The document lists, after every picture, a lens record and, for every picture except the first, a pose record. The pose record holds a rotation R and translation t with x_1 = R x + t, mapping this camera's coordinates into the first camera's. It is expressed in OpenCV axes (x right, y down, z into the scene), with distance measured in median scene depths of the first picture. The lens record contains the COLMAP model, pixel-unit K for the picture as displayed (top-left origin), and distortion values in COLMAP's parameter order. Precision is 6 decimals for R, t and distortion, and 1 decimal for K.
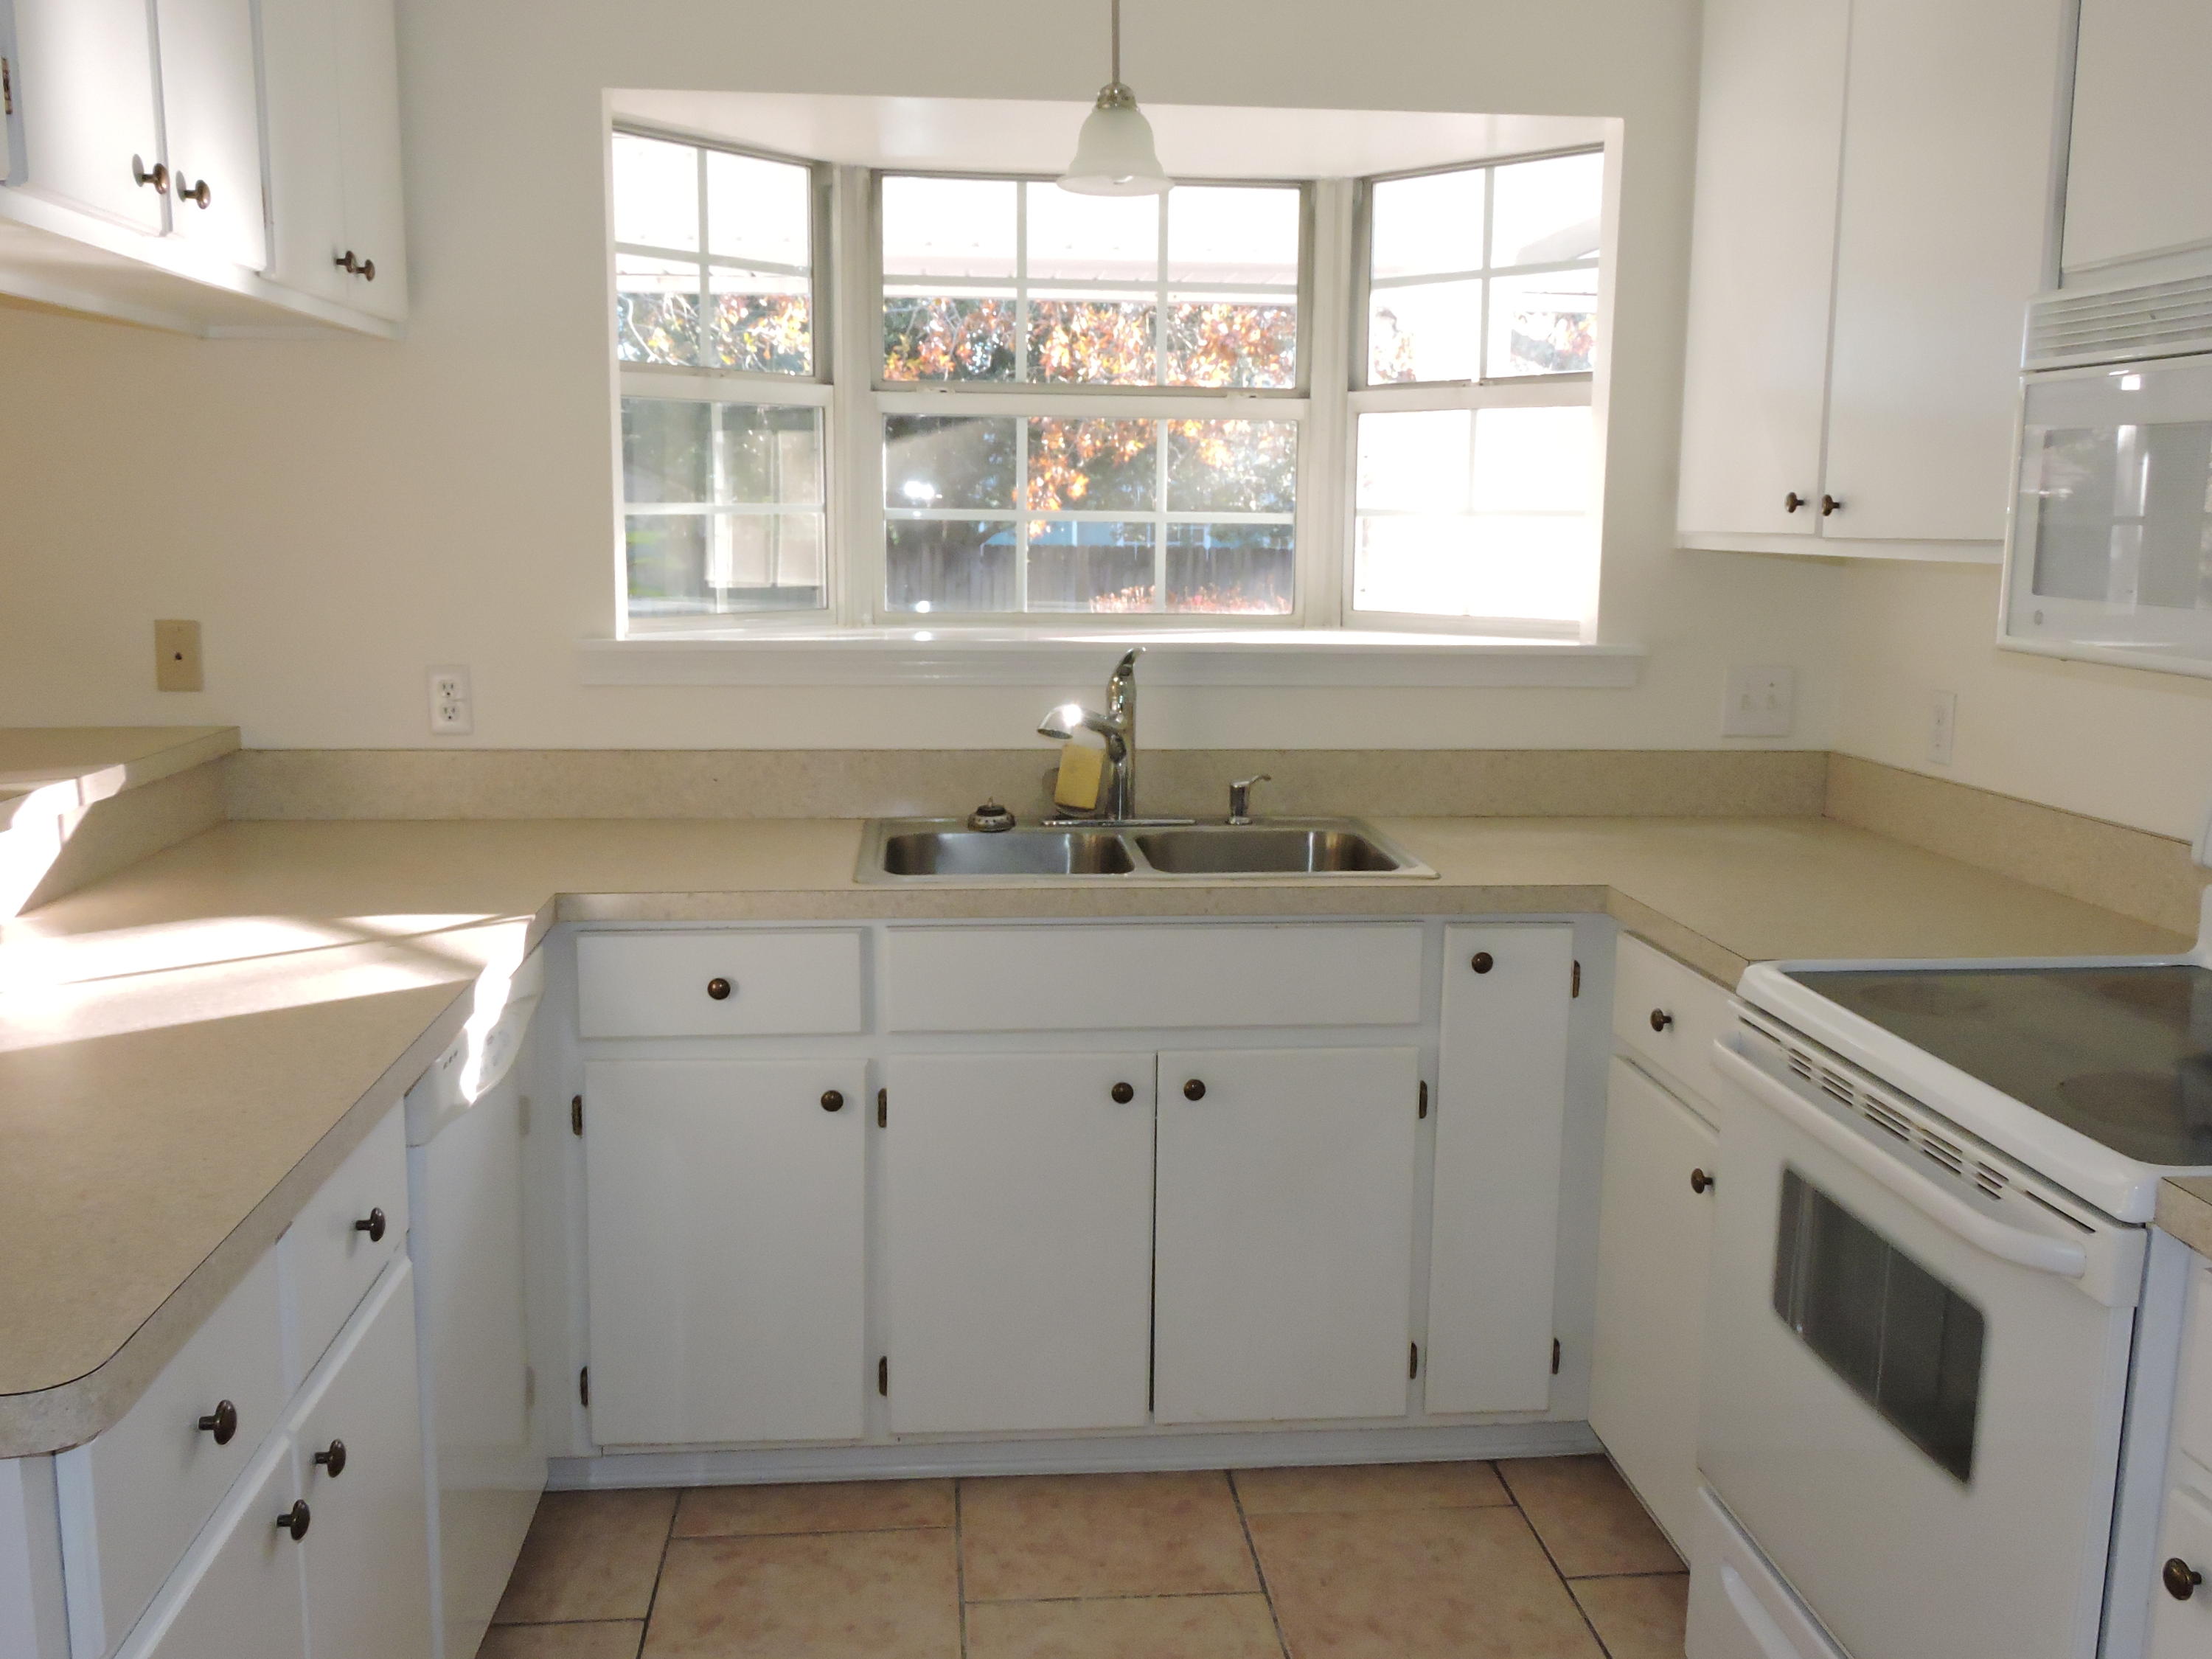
lens RADIAL K [[1940.6, 0, 1106.0], [0, 1940.6, 829.5], [0, 0, 1]] dist [0.000217, -0.010585]
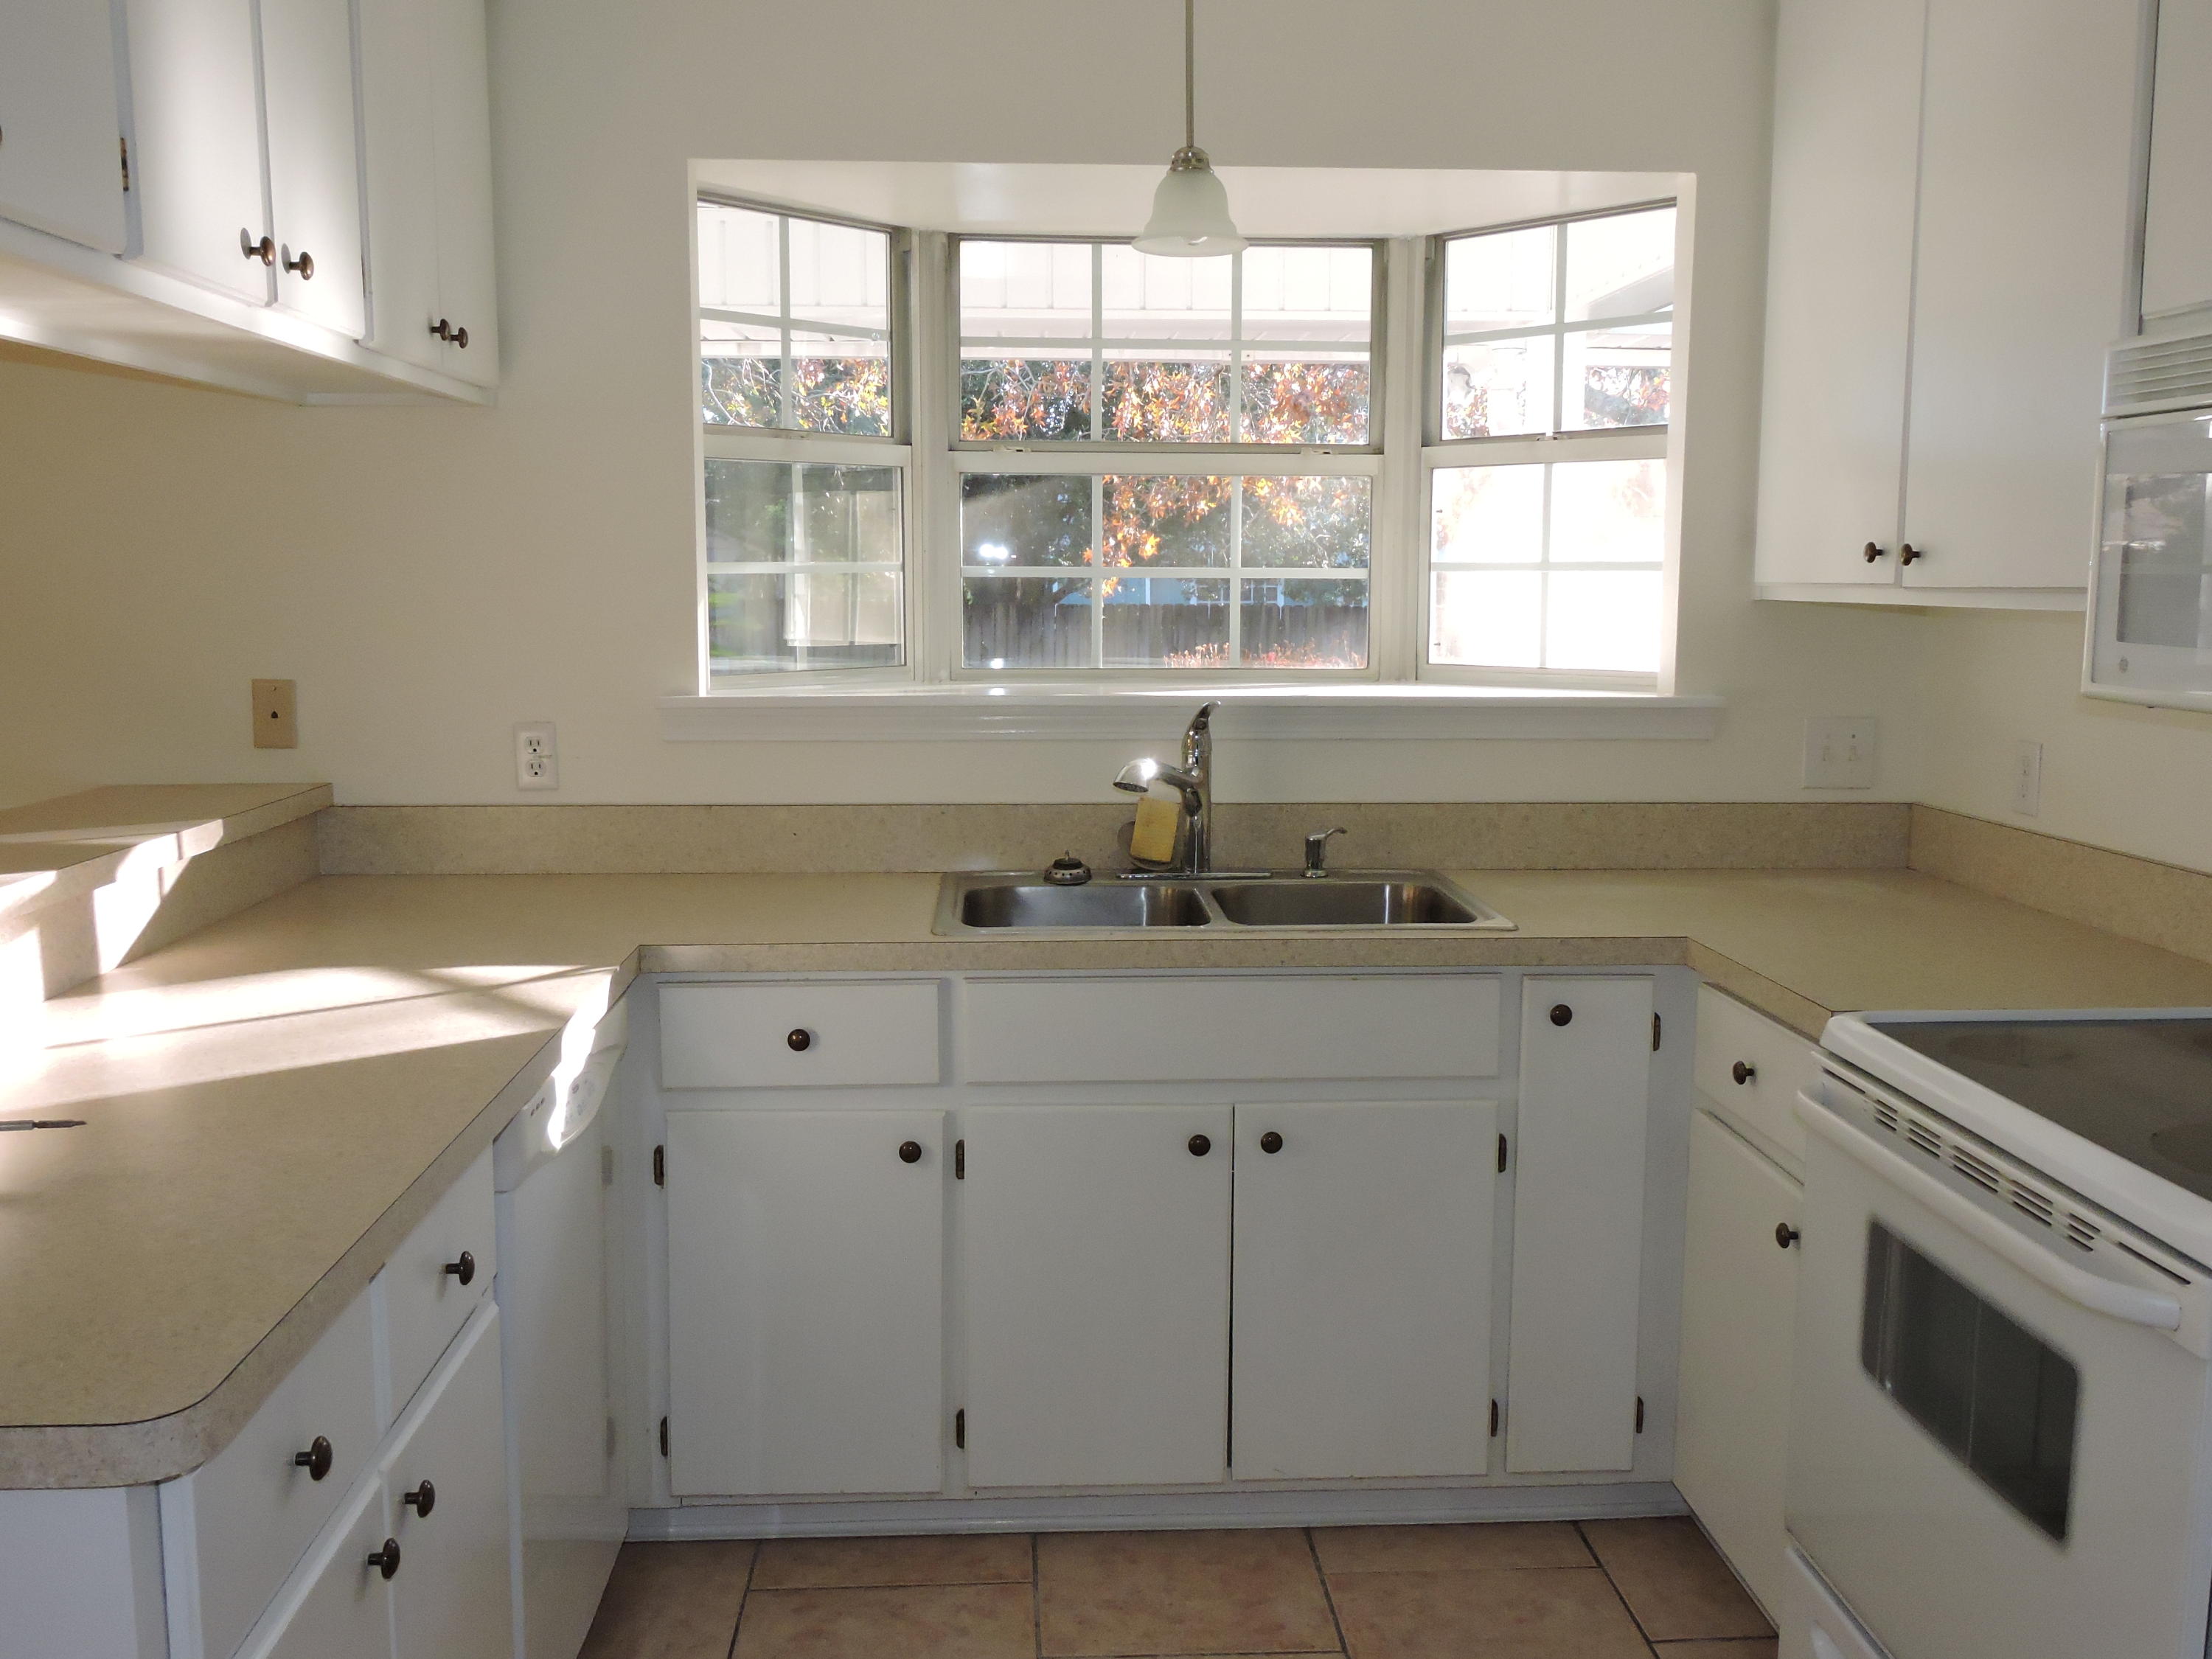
lens RADIAL K [[1946.3, 0, 1106.0], [0, 1946.3, 829.5], [0, 0, 1]] dist [0.001812, -0.015351]
pose [[0.999290, -0.002284, -0.037613, -0.001453], [0.001131, 0.999530, -0.030639, 0.003818], [0.037666, 0.030575, 0.998823, -0.007978]]
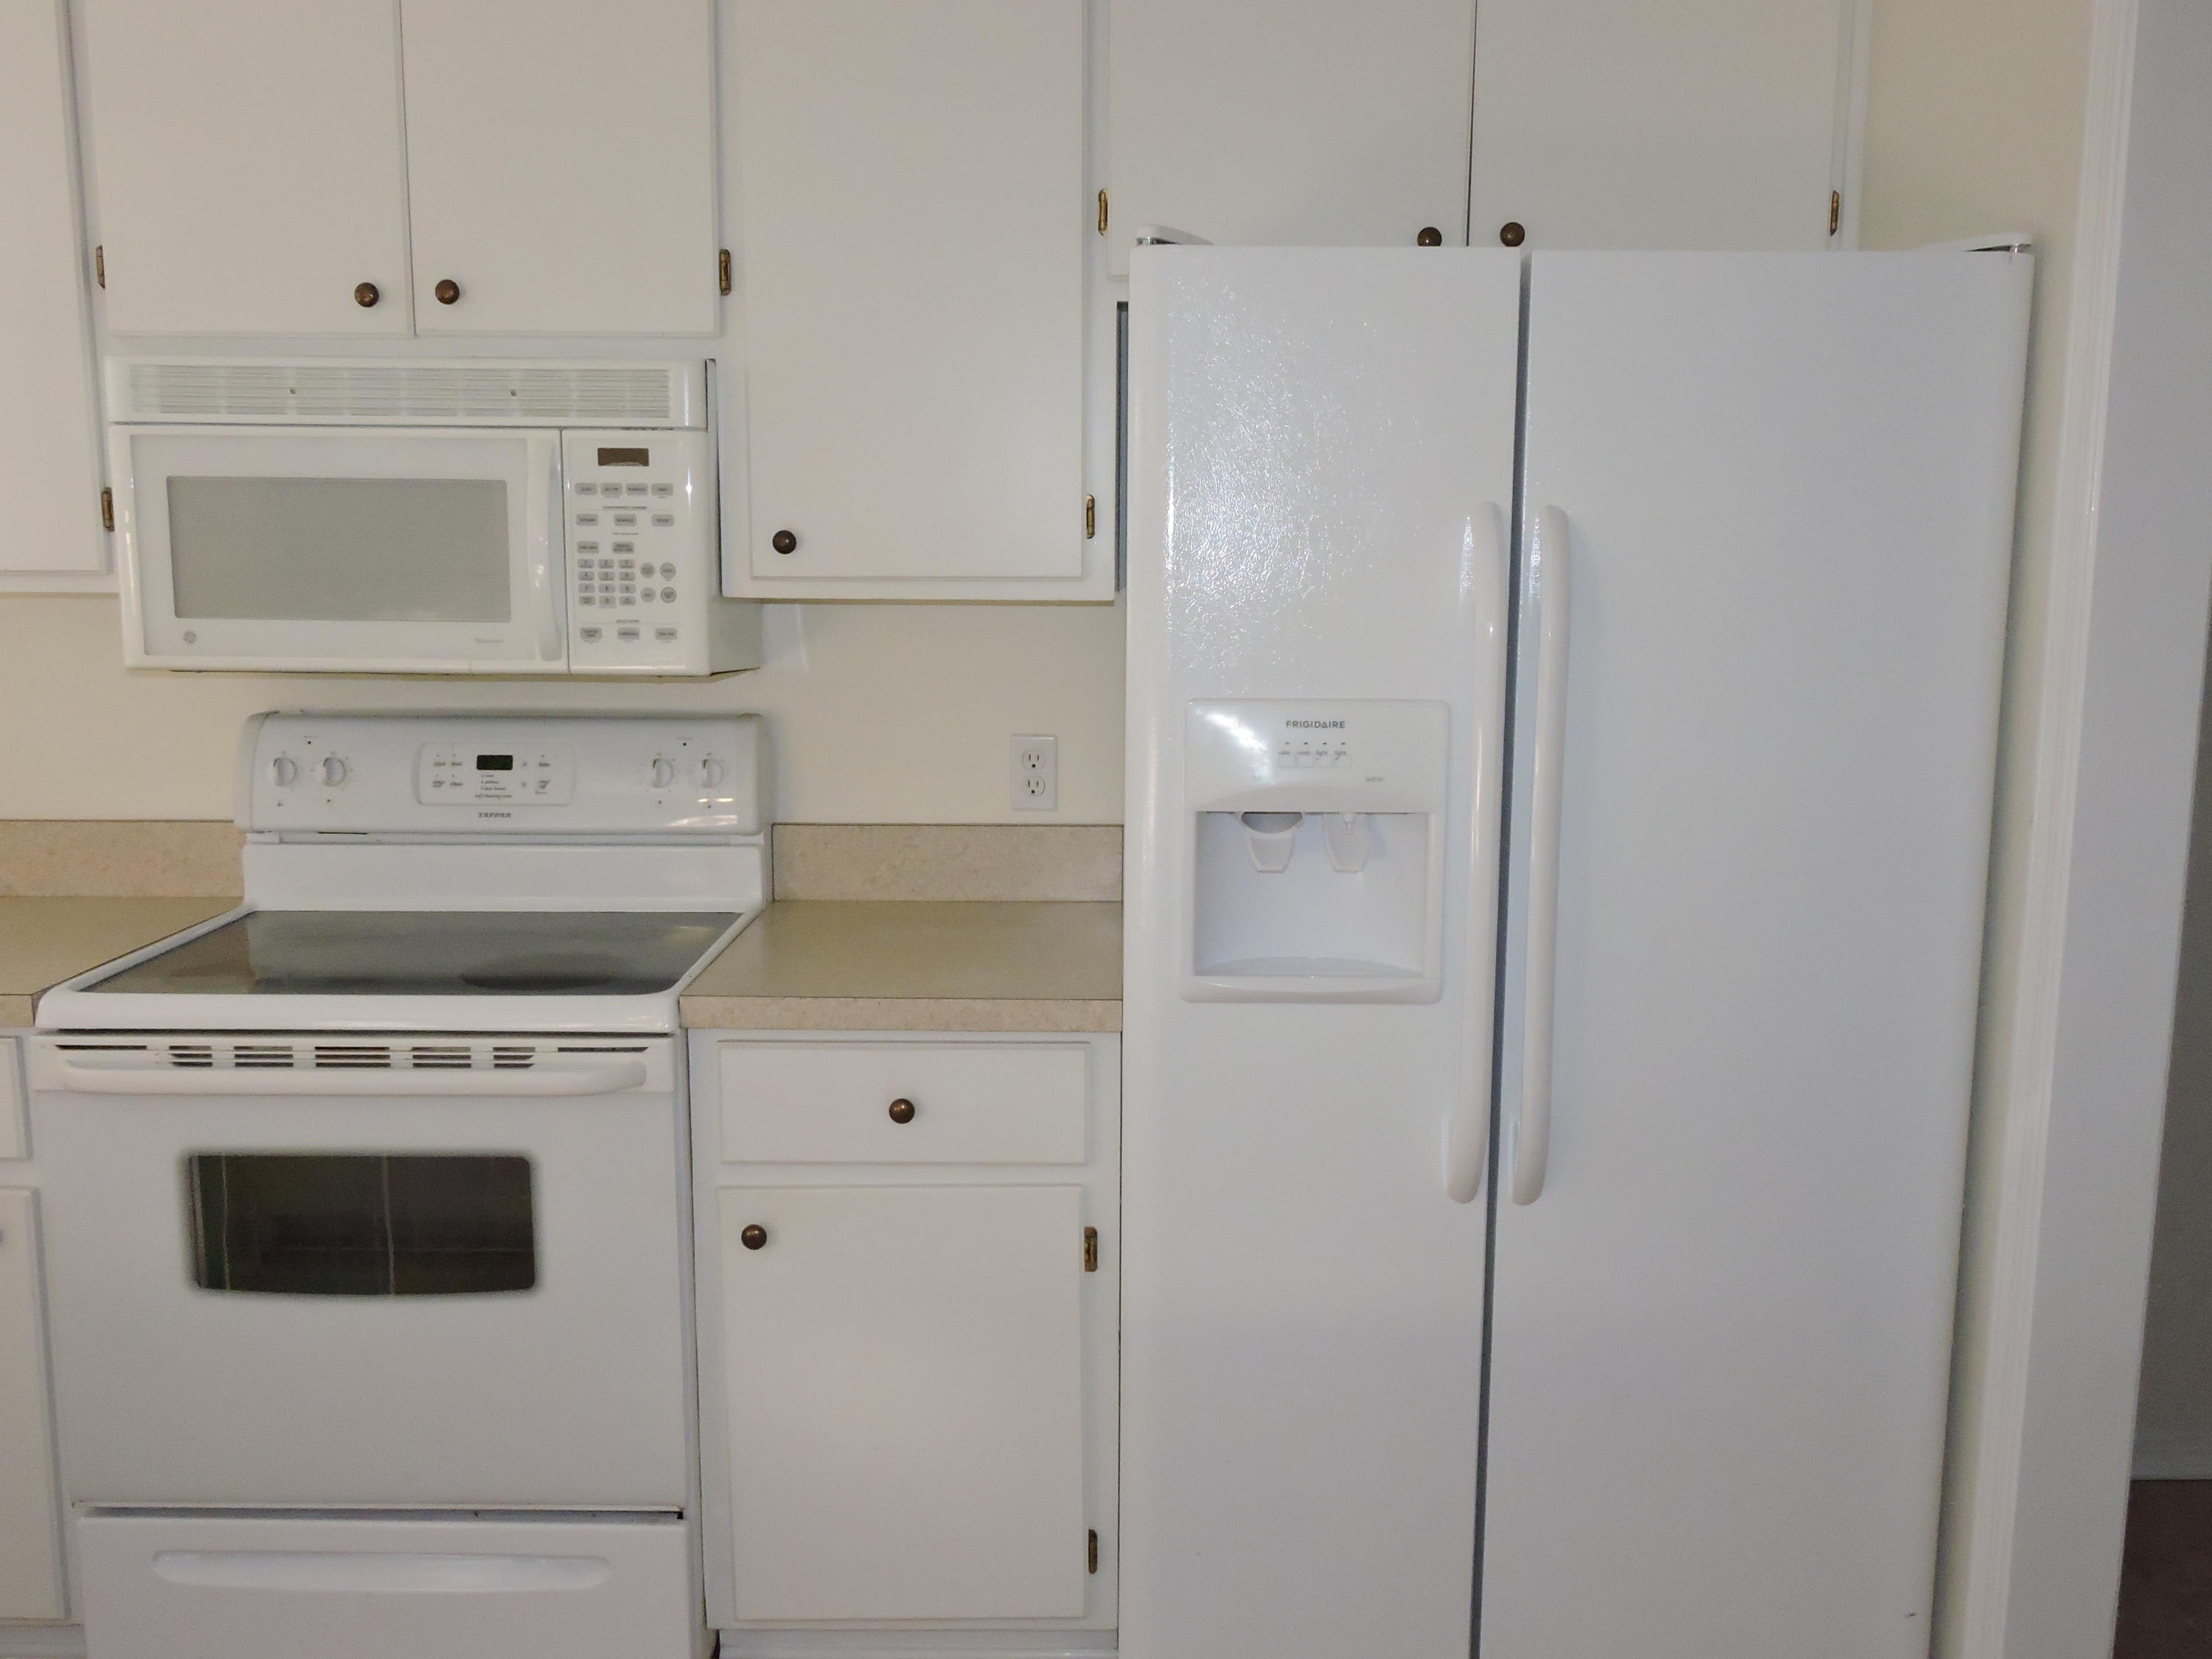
lens RADIAL K [[1946.3, 0, 1106.0], [0, 1946.3, 829.5], [0, 0, 1]] dist [0.001812, -0.015351]
pose [[0.110383, -0.157439, 0.981340, -0.494566], [0.154411, 0.978102, 0.139551, -0.059710], [-0.981821, 0.136125, 0.132277, 0.259592]]
